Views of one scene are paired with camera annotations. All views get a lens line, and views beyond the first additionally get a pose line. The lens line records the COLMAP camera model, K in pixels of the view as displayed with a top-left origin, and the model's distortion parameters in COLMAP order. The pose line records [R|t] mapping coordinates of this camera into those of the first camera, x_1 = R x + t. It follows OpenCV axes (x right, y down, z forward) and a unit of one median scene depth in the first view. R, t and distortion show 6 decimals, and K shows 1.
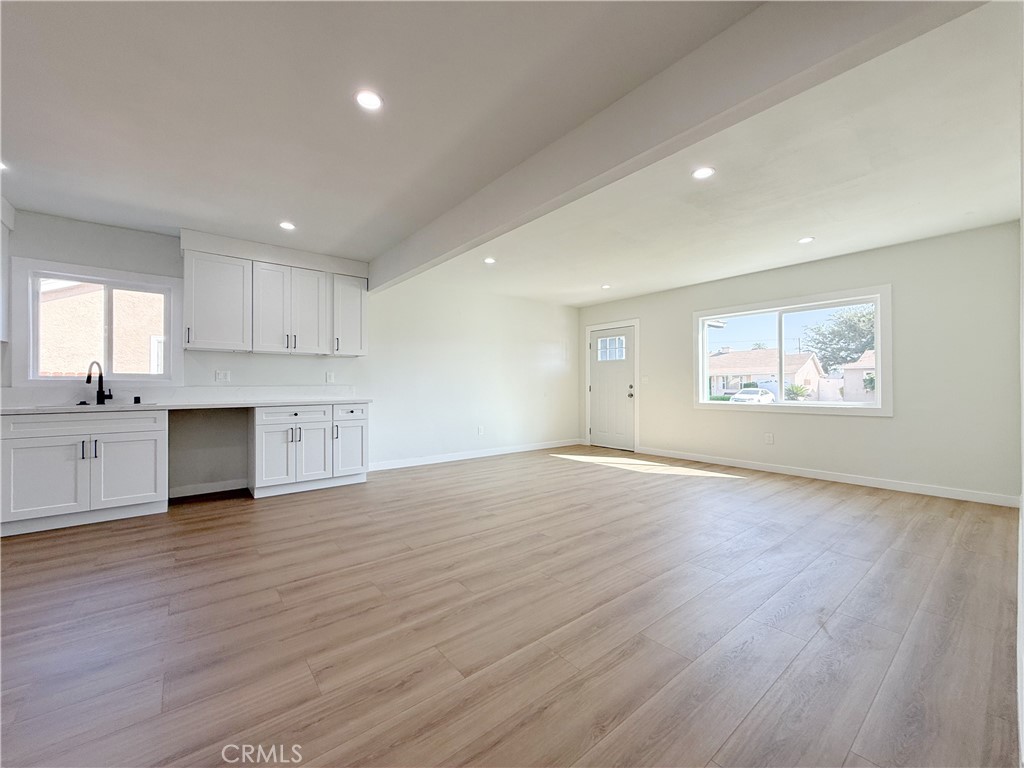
lens RADIAL K [[408.6, 0, 509.6], [0, 408.6, 384.8], [0, 0, 1]] dist [0.000331, 0.000110]
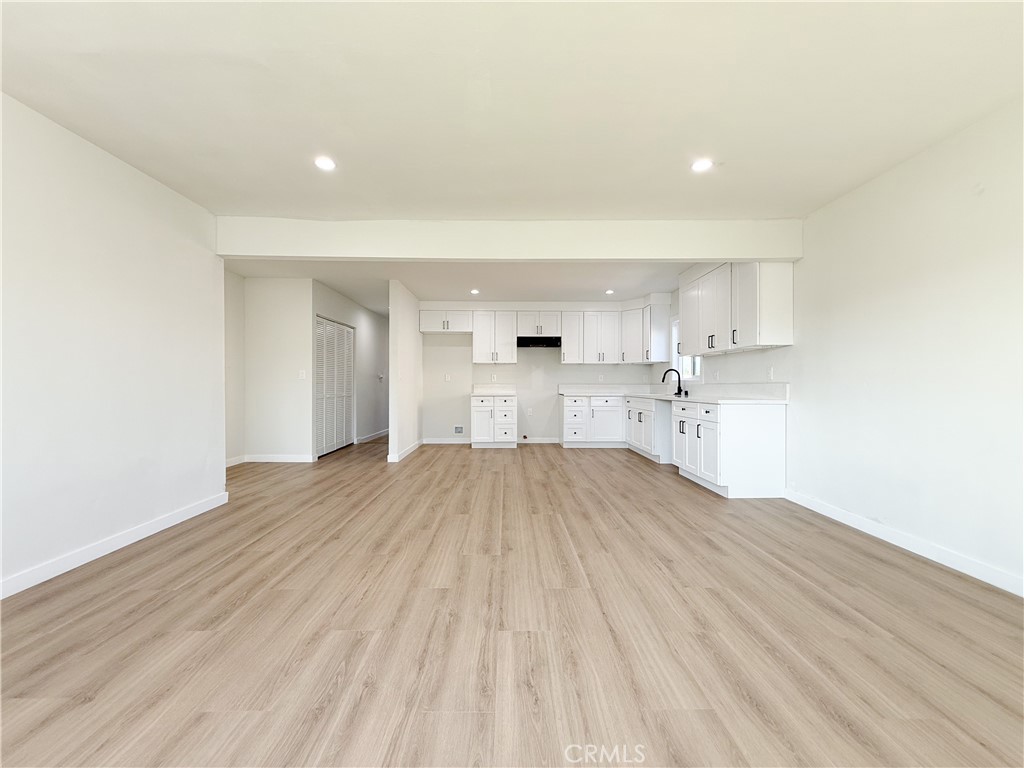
lens RADIAL K [[408.6, 0, 509.6], [0, 408.6, 384.8], [0, 0, 1]] dist [0.000331, 0.000110]
pose [[-0.619123, 0.001371, -0.785293, 0.707329], [0.002288, 0.999997, -0.000058, 0.004906], [0.785291, -0.001832, -0.619125, 1.425007]]
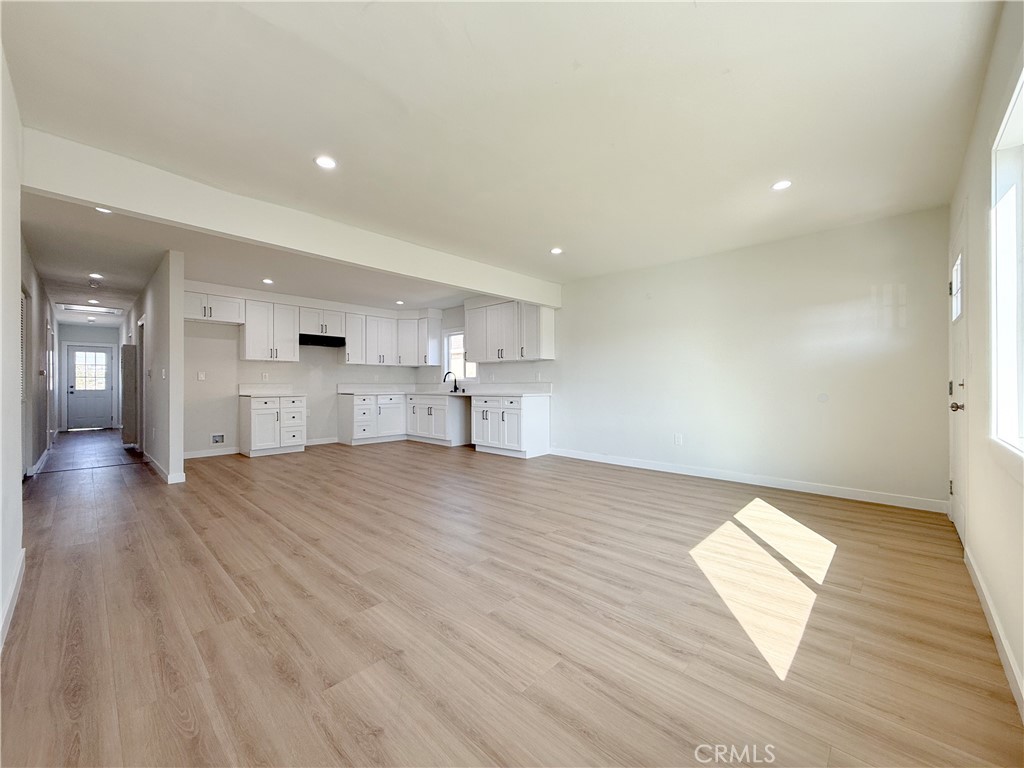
lens RADIAL K [[408.6, 0, 509.6], [0, 408.6, 384.8], [0, 0, 1]] dist [0.000331, 0.000110]
pose [[0.131359, 0.001701, -0.991333, 1.095436], [0.004224, 0.999988, 0.002276, 0.005682], [0.991326, -0.004487, 0.131350, 0.957038]]
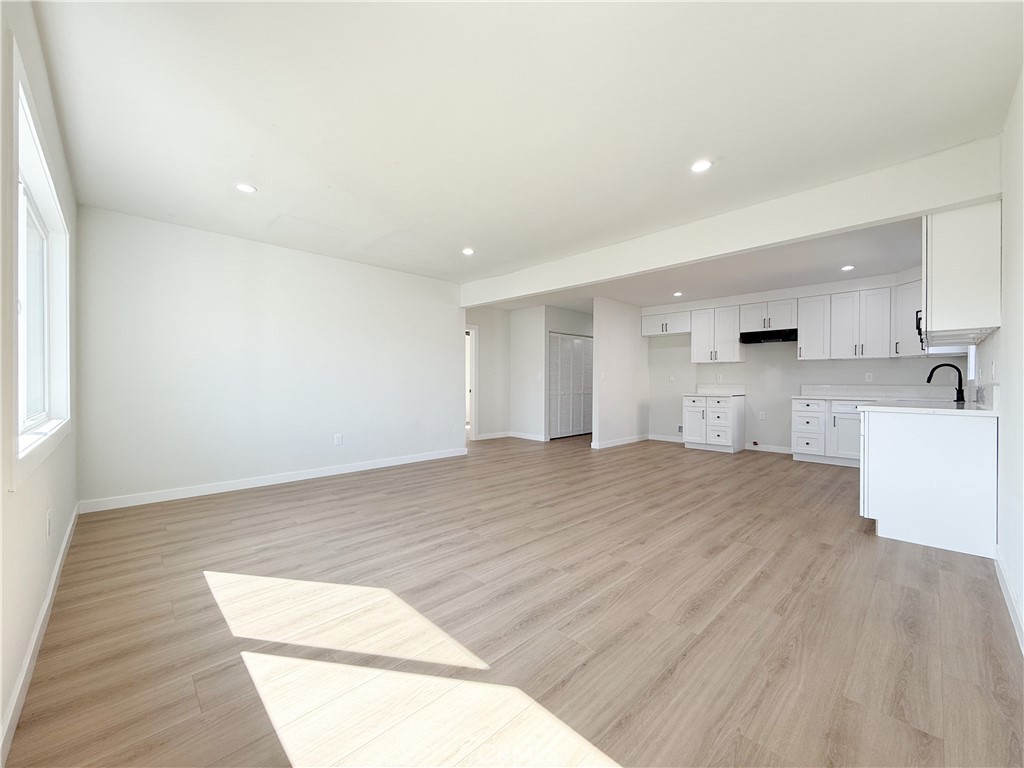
lens RADIAL K [[408.6, 0, 509.6], [0, 408.6, 384.8], [0, 0, 1]] dist [0.000331, 0.000110]
pose [[-0.995753, -0.003042, -0.092015, 0.337463], [-0.003231, 0.999993, 0.001899, 0.003509], [0.092008, 0.002188, -0.995756, 1.928408]]
